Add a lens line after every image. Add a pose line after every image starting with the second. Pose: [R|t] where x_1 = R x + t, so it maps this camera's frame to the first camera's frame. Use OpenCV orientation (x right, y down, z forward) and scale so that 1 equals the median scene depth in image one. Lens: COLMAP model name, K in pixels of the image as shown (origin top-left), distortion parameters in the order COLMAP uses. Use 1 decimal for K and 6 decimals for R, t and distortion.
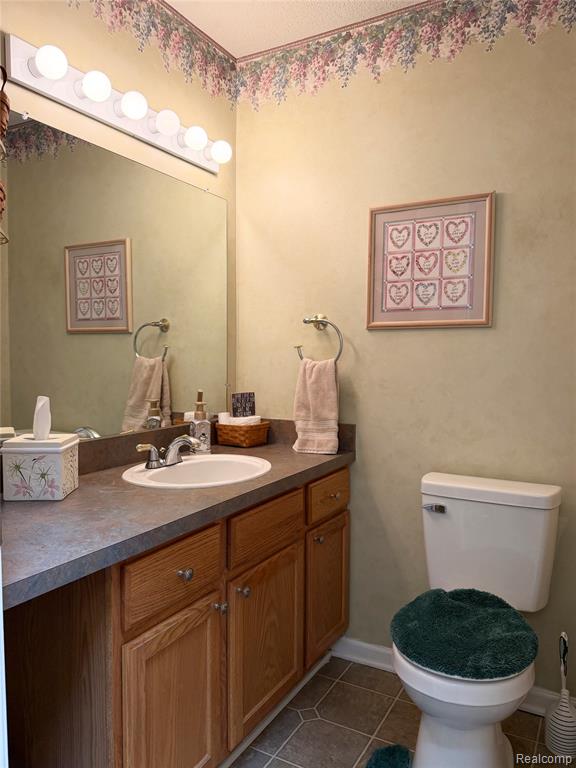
lens RADIAL K [[537.6, 0, 288.0], [0, 537.6, 384.0], [0, 0, 1]] dist [0.138971, -0.206176]
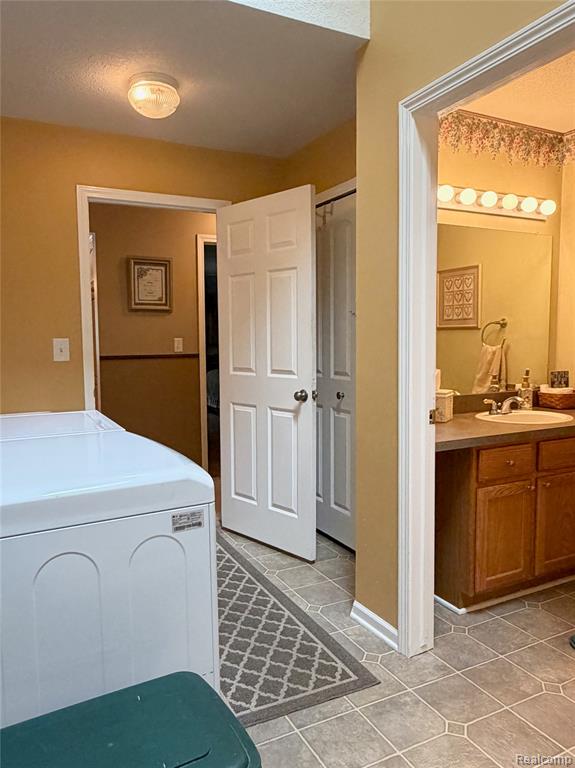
lens RADIAL K [[564.0, 0, 287.5], [0, 564.0, 384.0], [0, 0, 1]] dist [-0.003347, -0.004564]
pose [[0.830240, 0.034859, -0.556314, 0.149819], [-0.016231, 0.999131, 0.038384, 0.005089], [0.557169, -0.022838, 0.830085, -0.633224]]
